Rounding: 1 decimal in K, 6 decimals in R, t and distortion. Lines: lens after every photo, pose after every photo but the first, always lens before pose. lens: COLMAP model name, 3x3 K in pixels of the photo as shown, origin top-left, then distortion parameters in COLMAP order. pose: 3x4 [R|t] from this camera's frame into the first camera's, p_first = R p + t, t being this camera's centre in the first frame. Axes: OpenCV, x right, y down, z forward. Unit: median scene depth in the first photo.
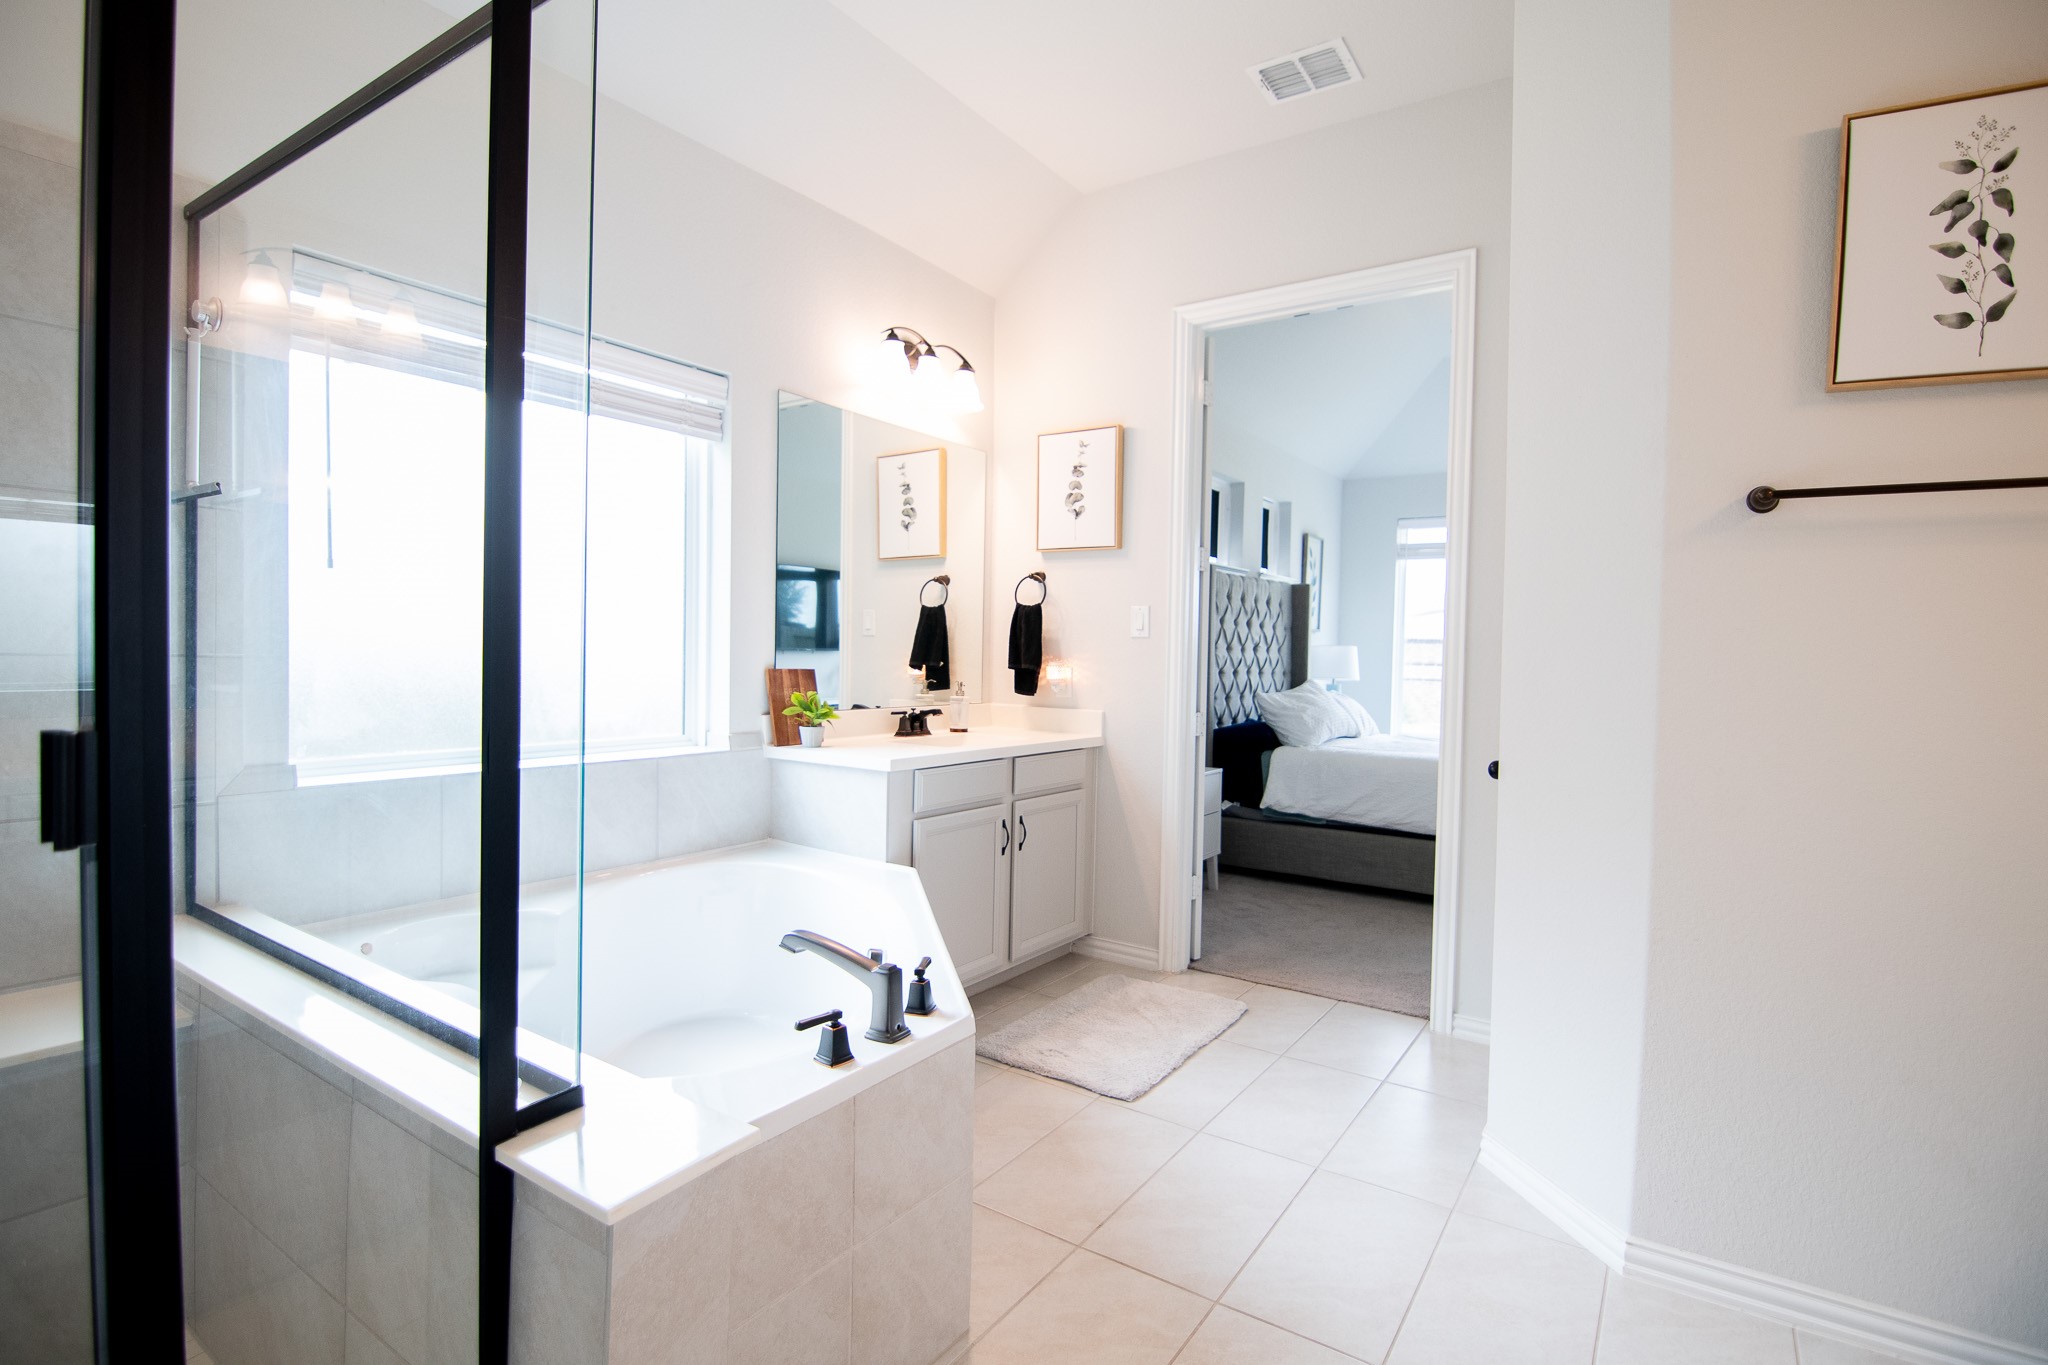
lens RADIAL K [[991.7, 0, 1018.5], [0, 991.7, 679.6], [0, 0, 1]] dist [-0.003855, -0.012264]
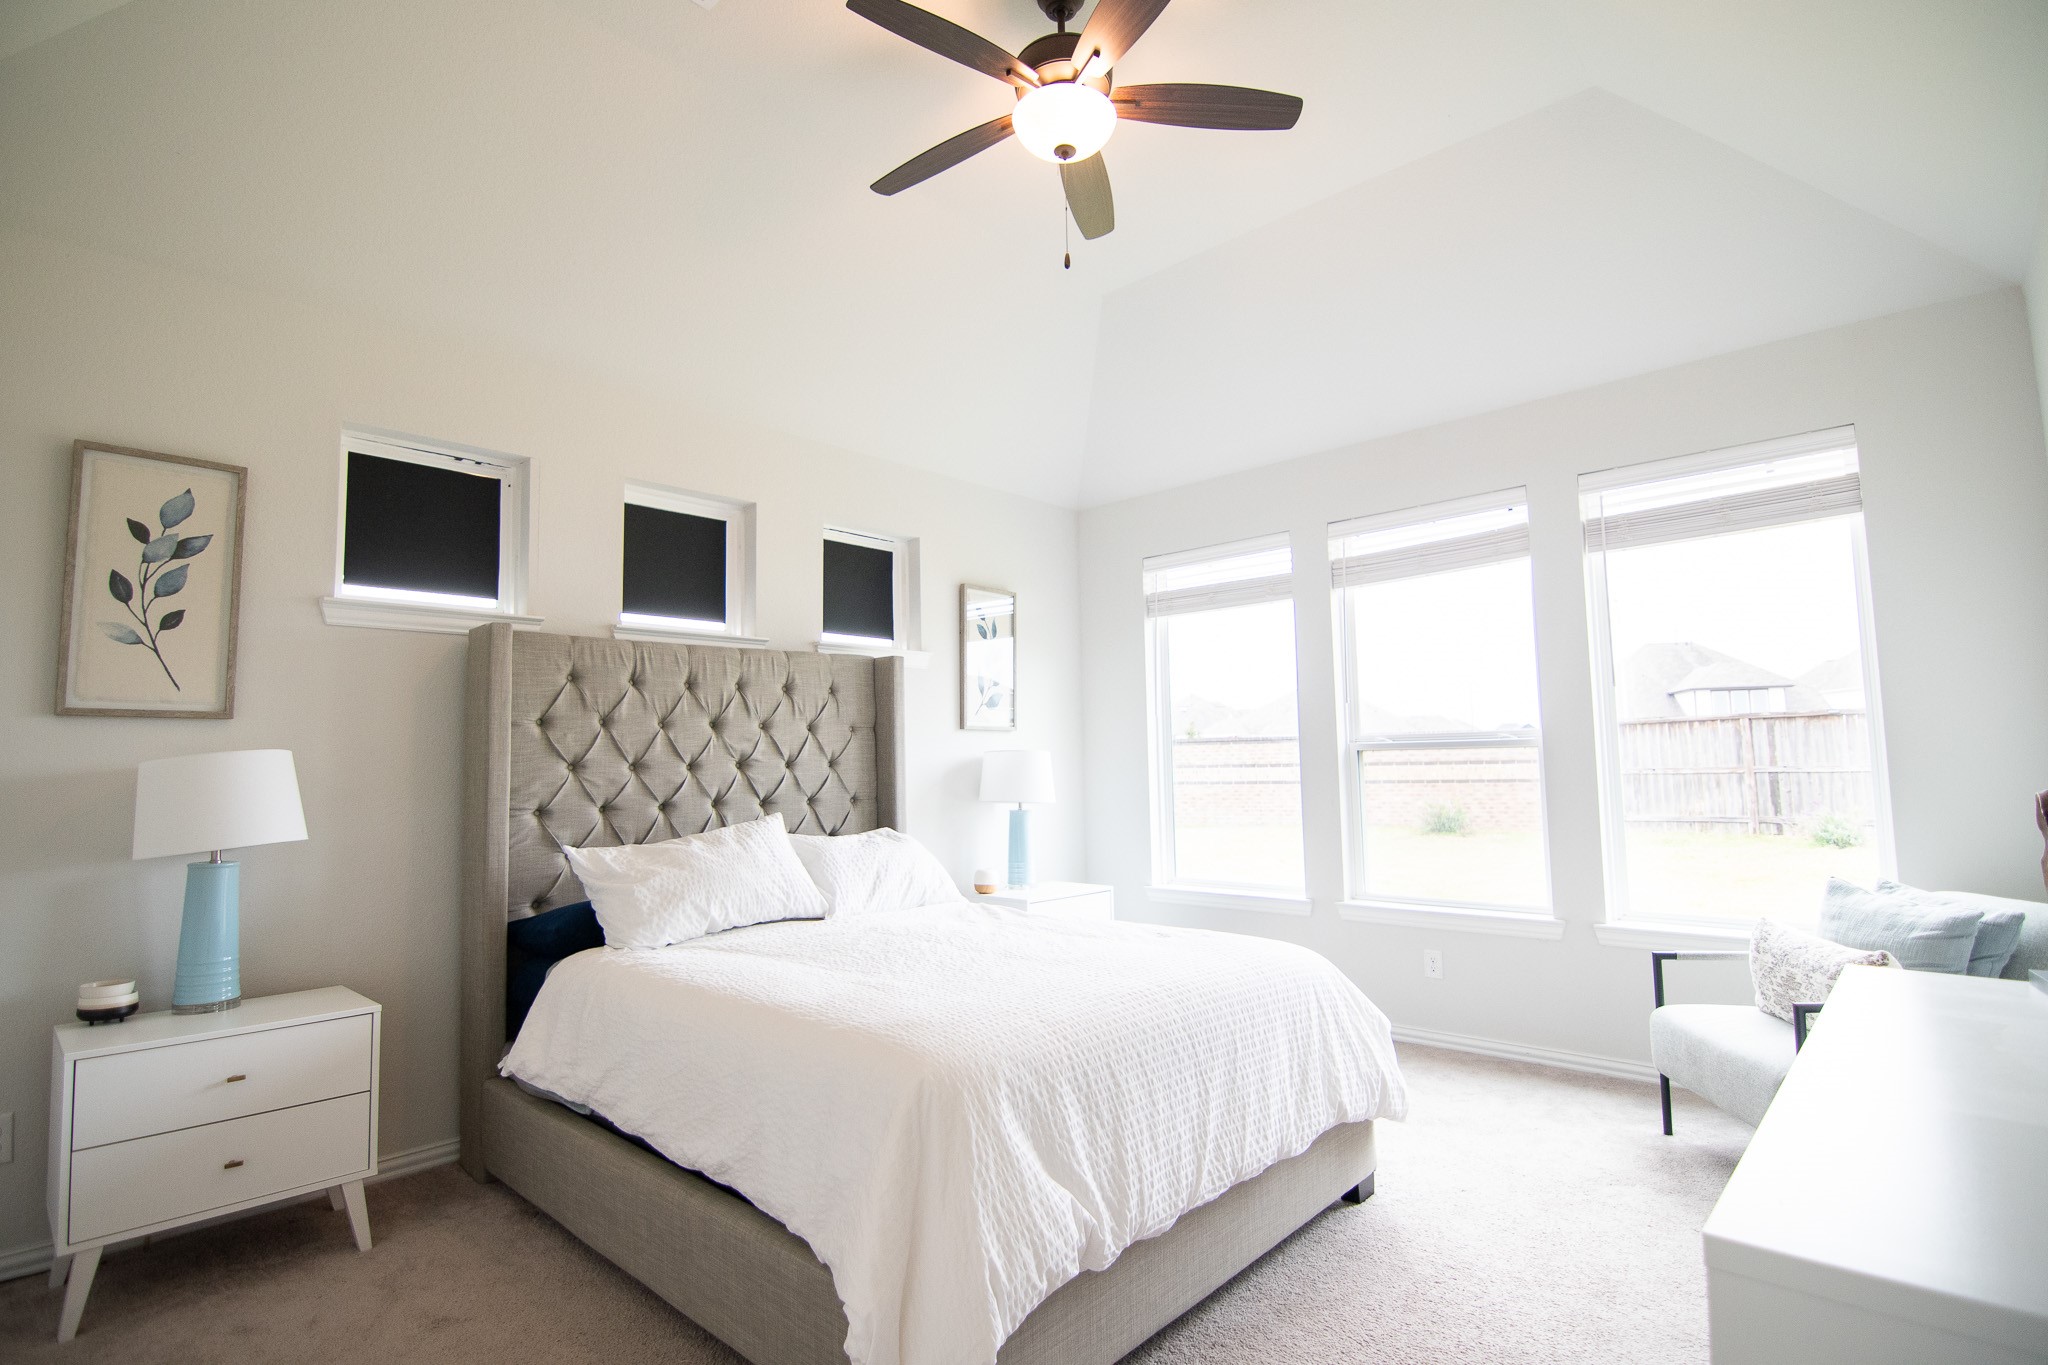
lens RADIAL K [[991.7, 0, 1018.5], [0, 991.7, 679.6], [0, 0, 1]] dist [-0.003855, -0.012264]
pose [[0.986517, -0.057858, -0.153088, 0.482389], [0.039196, 0.991728, -0.122228, -0.002053], [0.158893, 0.114580, 0.980624, 0.410412]]
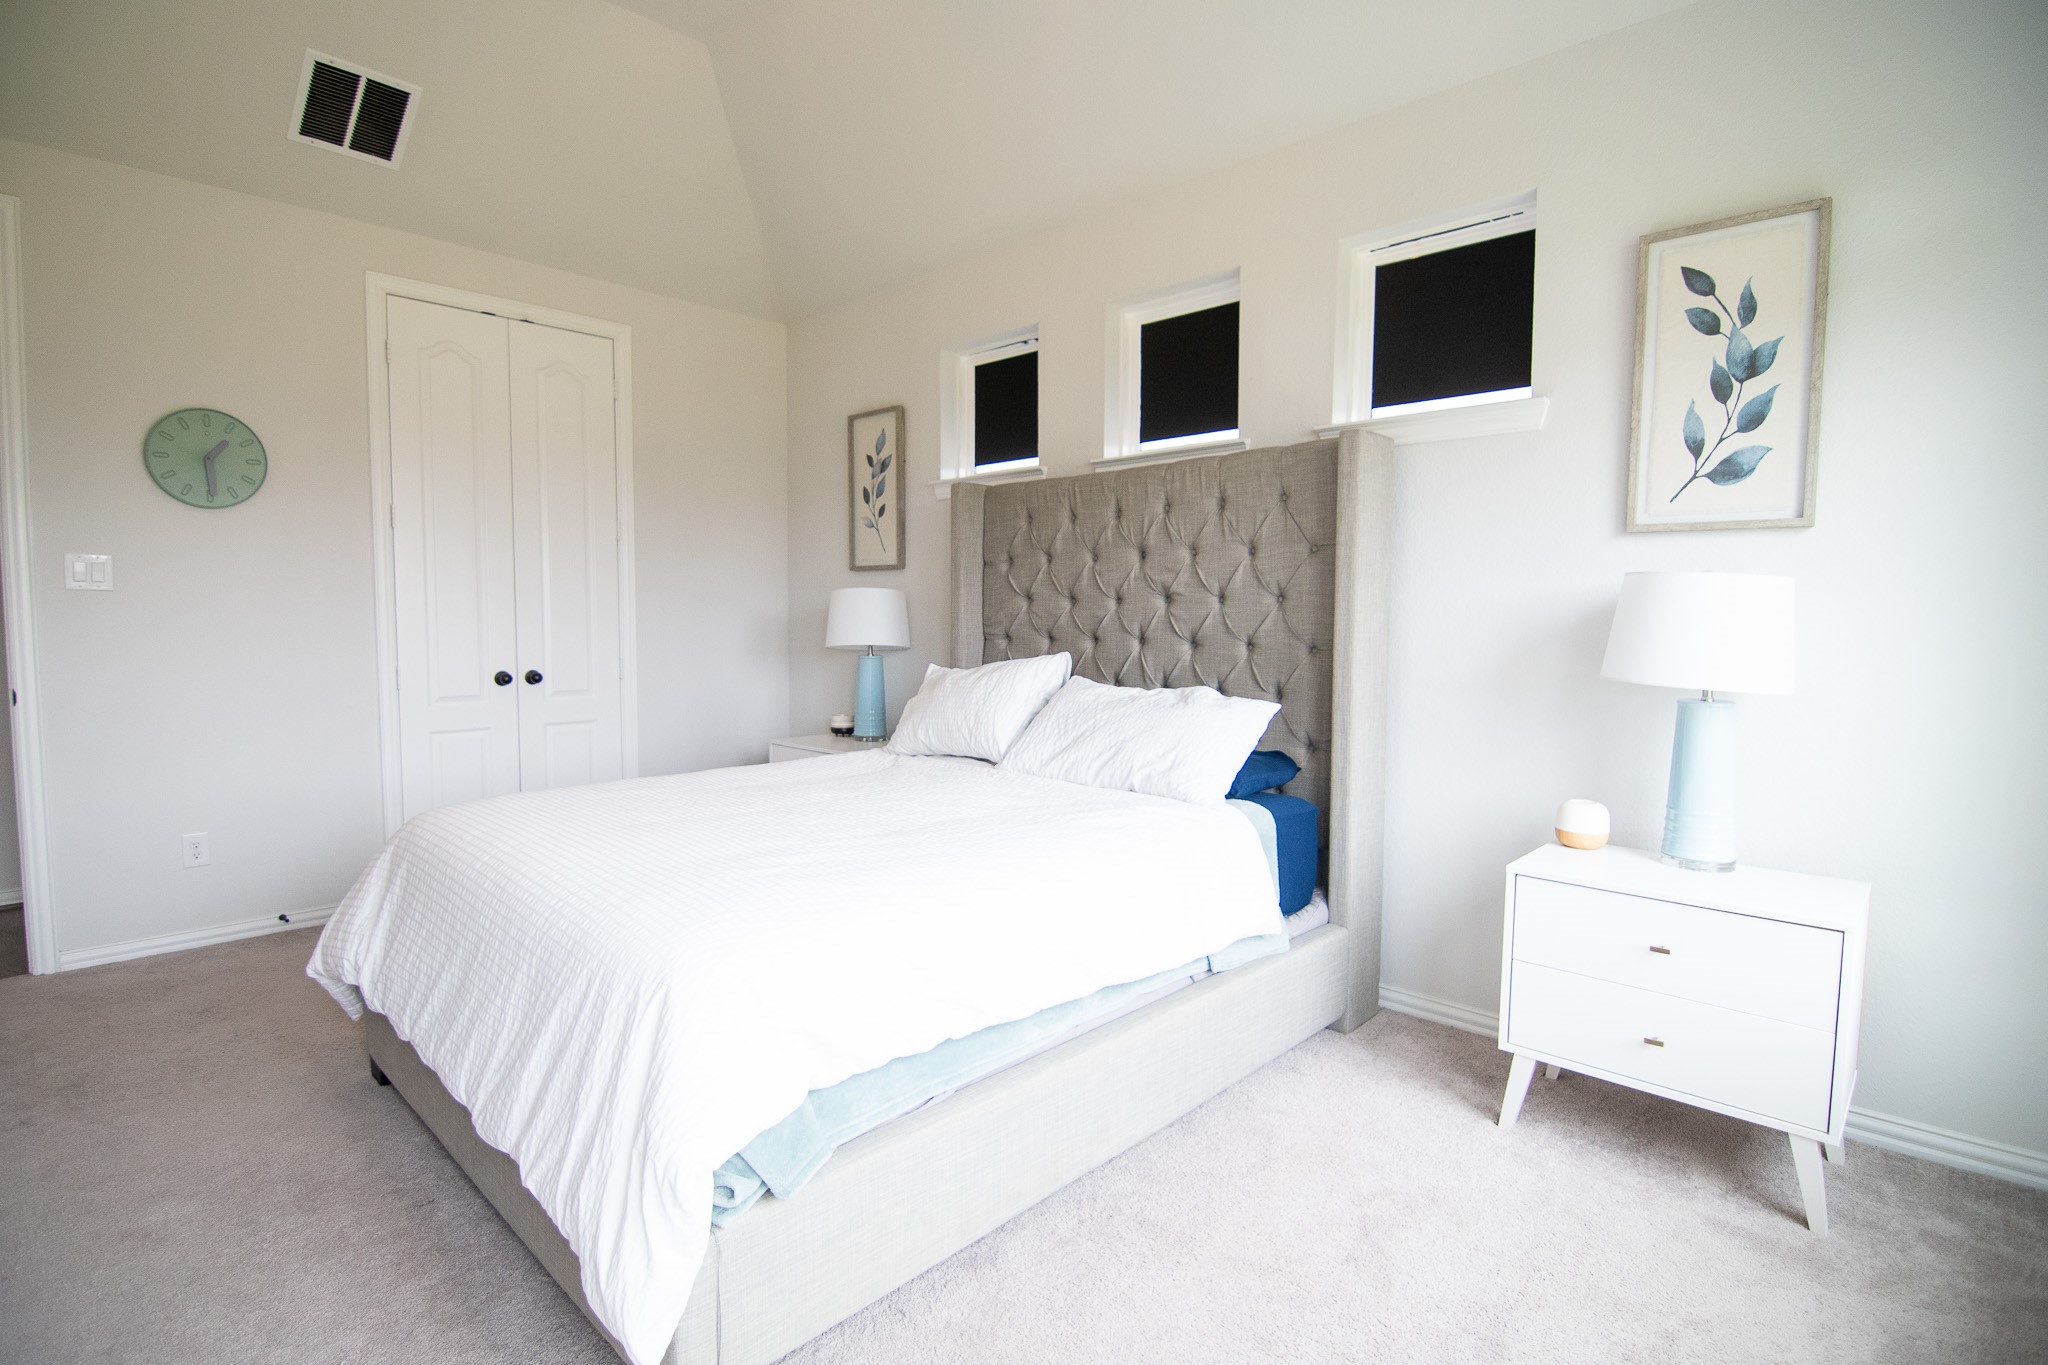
lens RADIAL K [[991.7, 0, 1018.5], [0, 991.7, 679.6], [0, 0, 1]] dist [-0.003855, -0.012264]
pose [[-0.174257, 0.048574, -0.983501, 0.746762], [-0.032850, 0.997940, 0.055108, -0.014064], [0.984152, 0.041911, -0.172302, 0.977311]]
